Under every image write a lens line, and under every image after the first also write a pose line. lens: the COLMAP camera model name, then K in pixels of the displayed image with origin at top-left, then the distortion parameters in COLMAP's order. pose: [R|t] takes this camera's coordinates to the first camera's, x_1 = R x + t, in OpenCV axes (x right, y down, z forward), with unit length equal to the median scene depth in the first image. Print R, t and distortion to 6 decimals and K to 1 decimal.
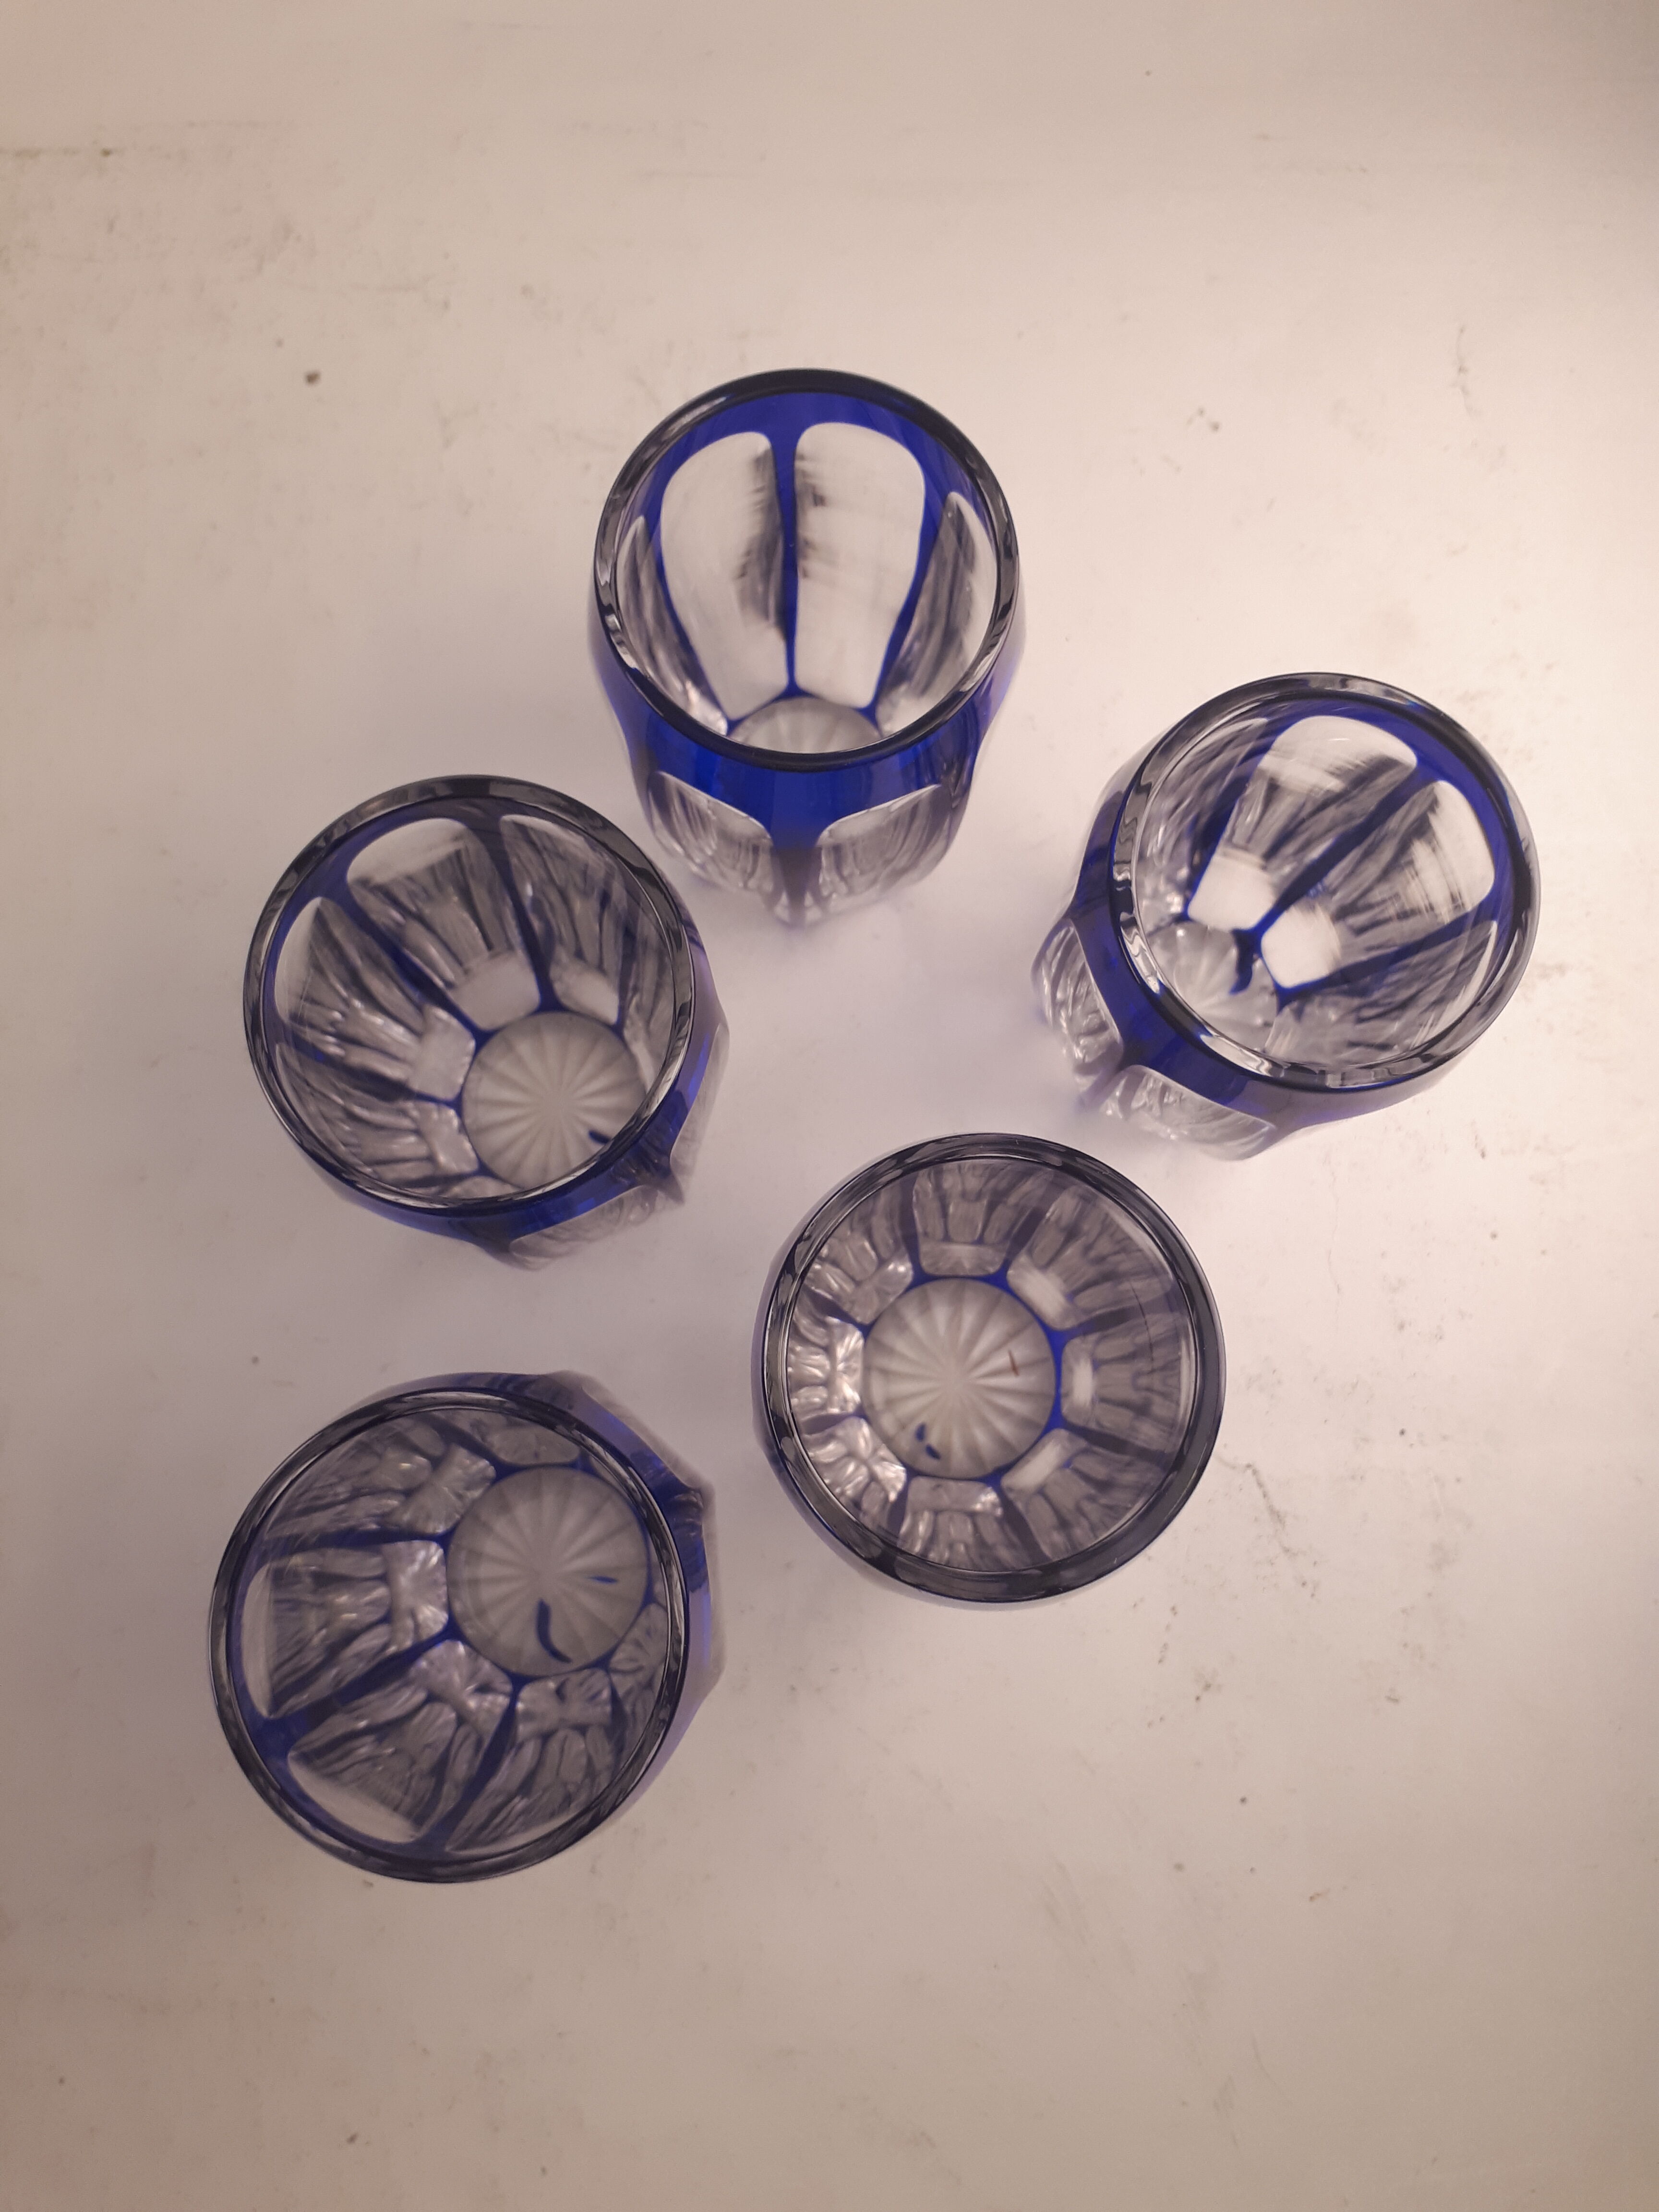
lens RADIAL K [[1713.3, 0, 821.9], [0, 1713.3, 1093.8], [0, 0, 1]] dist [0.008861, 0.002208]
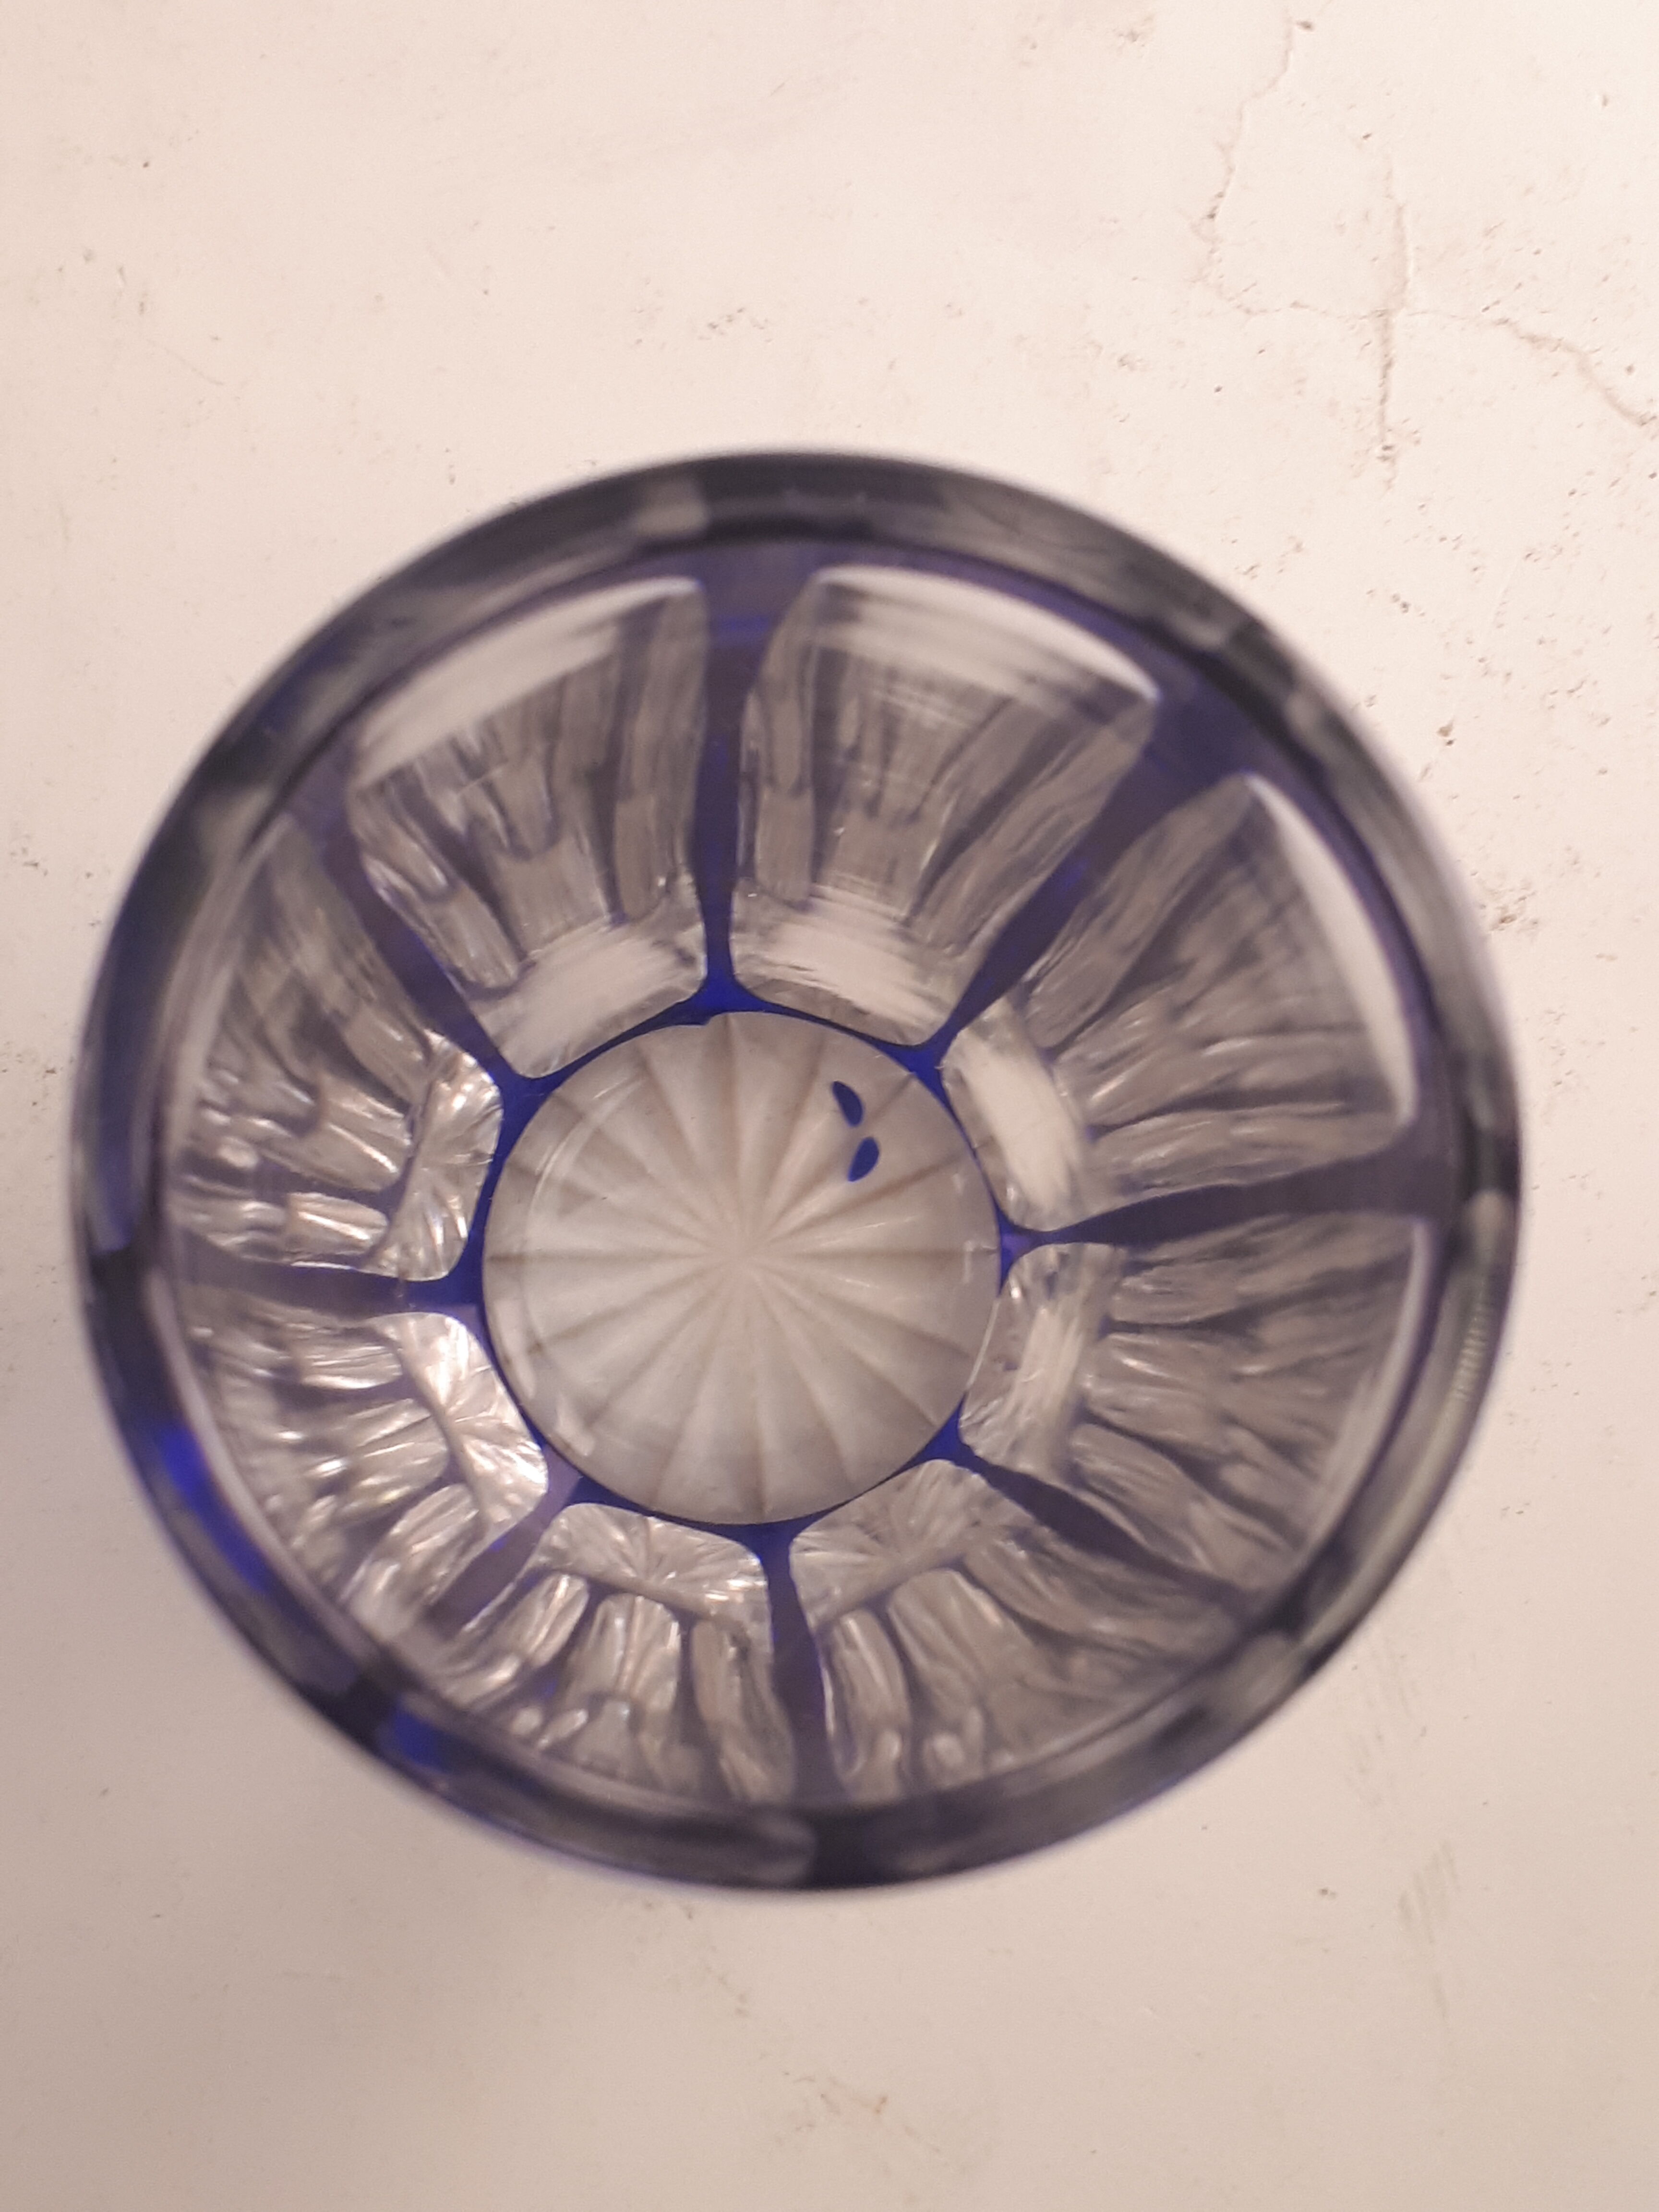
lens RADIAL K [[1713.3, 0, 832.5], [0, 1713.3, 1115.5], [0, 0, 1]] dist [0.008861, 0.002208]
pose [[0.962780, 0.257246, 0.082940, 0.057671], [-0.259601, 0.965533, 0.018802, 0.121038], [-0.075245, -0.039634, 0.996377, 0.622708]]
